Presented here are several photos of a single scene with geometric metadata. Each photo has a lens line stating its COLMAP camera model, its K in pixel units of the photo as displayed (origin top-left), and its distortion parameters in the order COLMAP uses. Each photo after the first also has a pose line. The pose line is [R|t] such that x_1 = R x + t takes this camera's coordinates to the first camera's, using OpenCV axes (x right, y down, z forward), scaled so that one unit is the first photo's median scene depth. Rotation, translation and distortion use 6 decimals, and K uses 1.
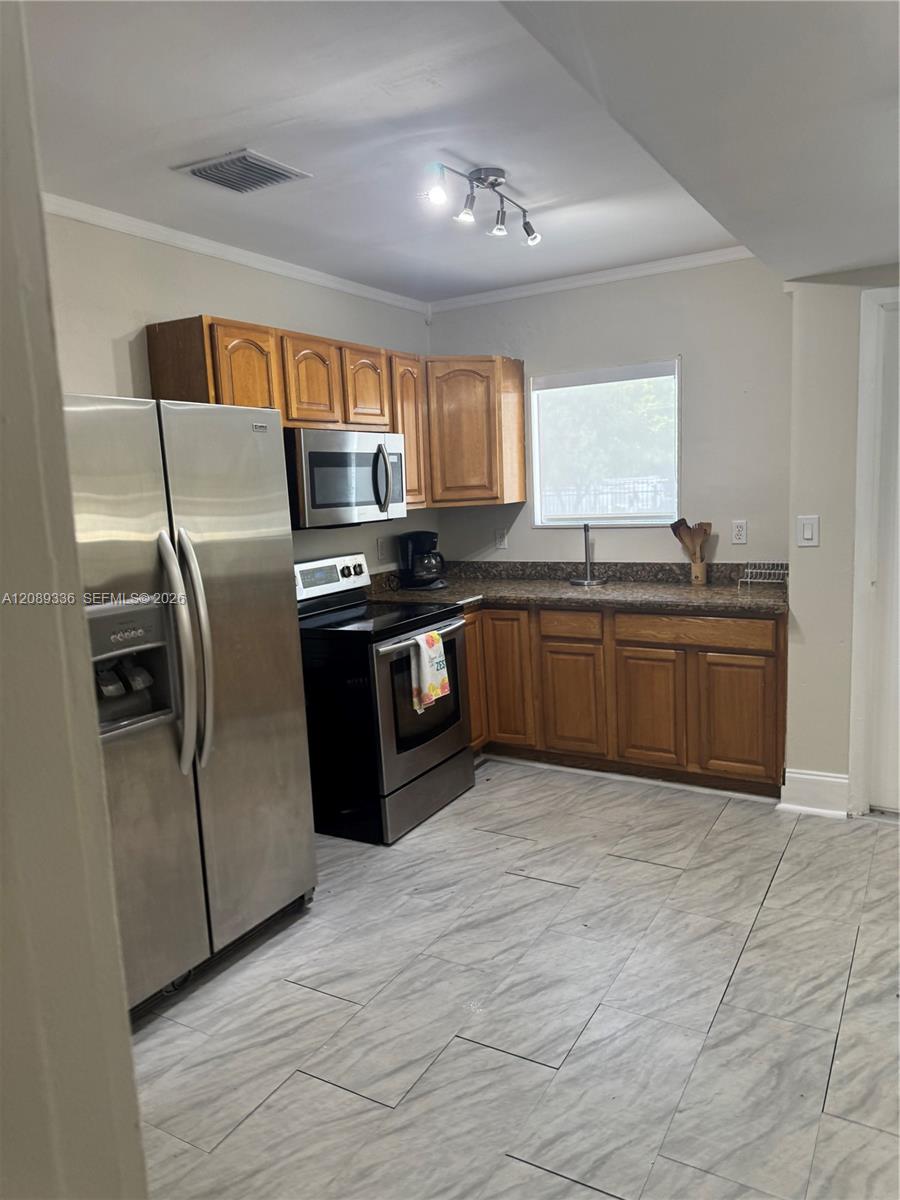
lens RADIAL K [[860.4, 0, 445.2], [0, 860.4, 596.7], [0, 0, 1]] dist [0.057447, -0.078263]
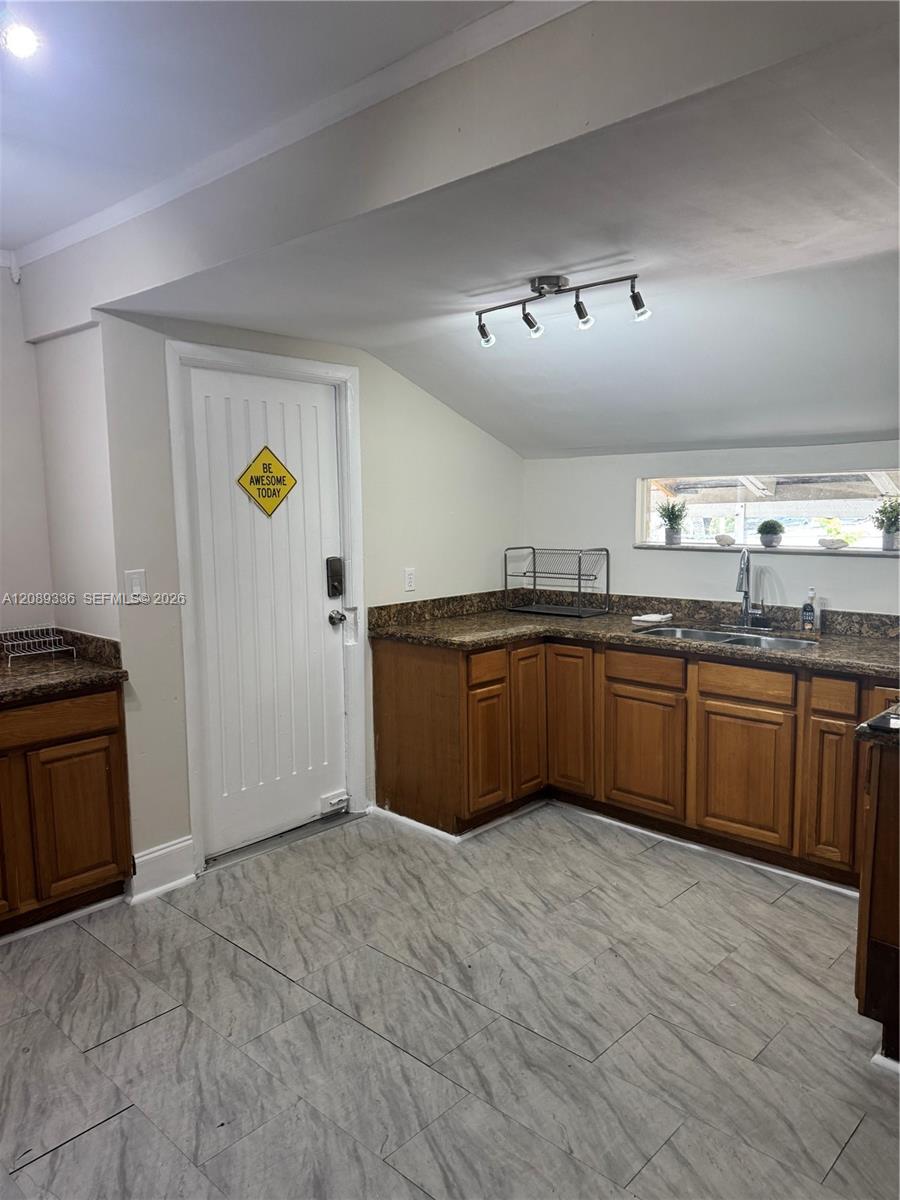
lens RADIAL K [[866.1, 0, 452.1], [0, 866.1, 582.7], [0, 0, 1]] dist [0.005047, -0.001423]
pose [[0.222881, -0.061625, 0.972896, -0.384142], [0.144515, 0.989062, 0.029542, -0.056581], [-0.964074, 0.134013, 0.229349, 0.457503]]
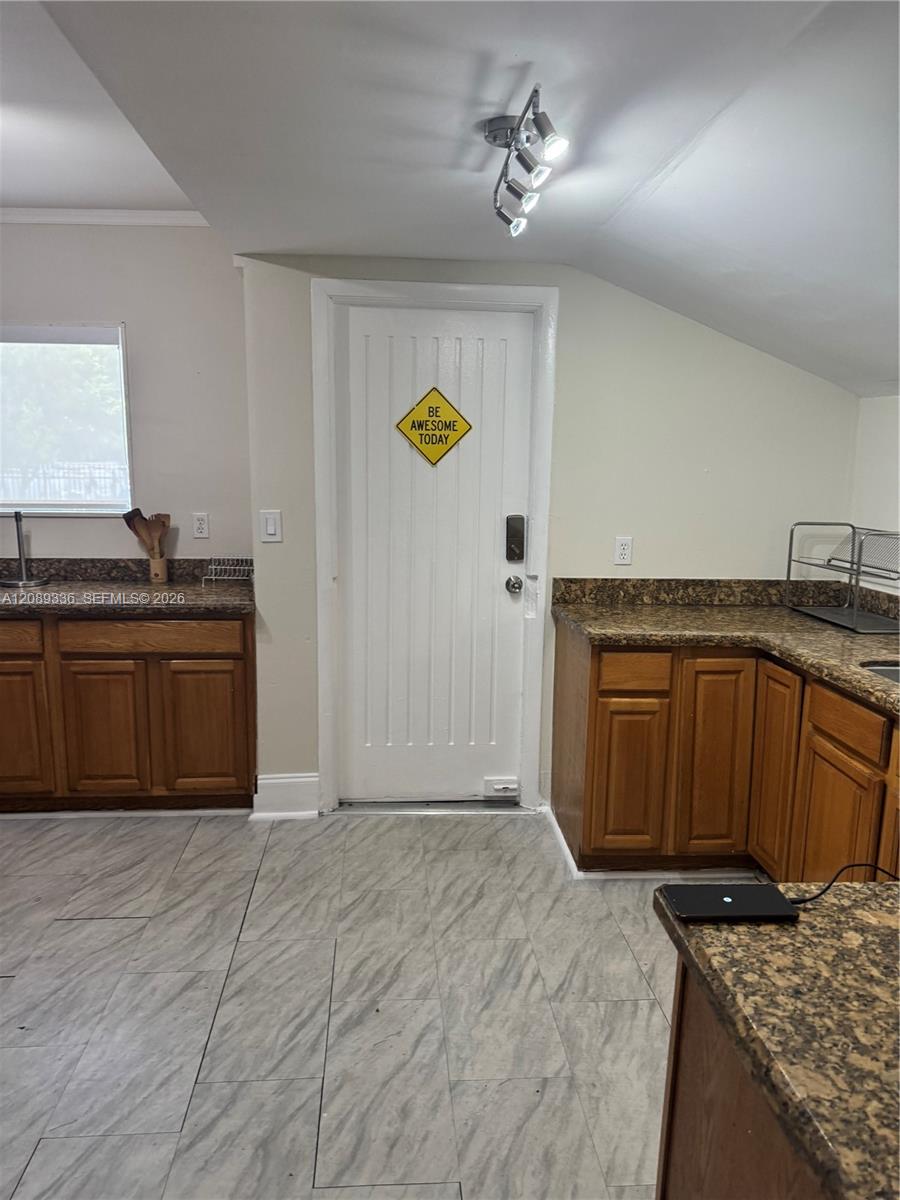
lens RADIAL K [[860.4, 0, 445.2], [0, 860.4, 596.7], [0, 0, 1]] dist [0.057447, -0.078263]
pose [[0.826253, -0.038361, 0.561992, 0.039916], [0.031658, 0.999264, 0.021664, -0.011590], [-0.562409, -0.000108, 0.826859, 0.107930]]
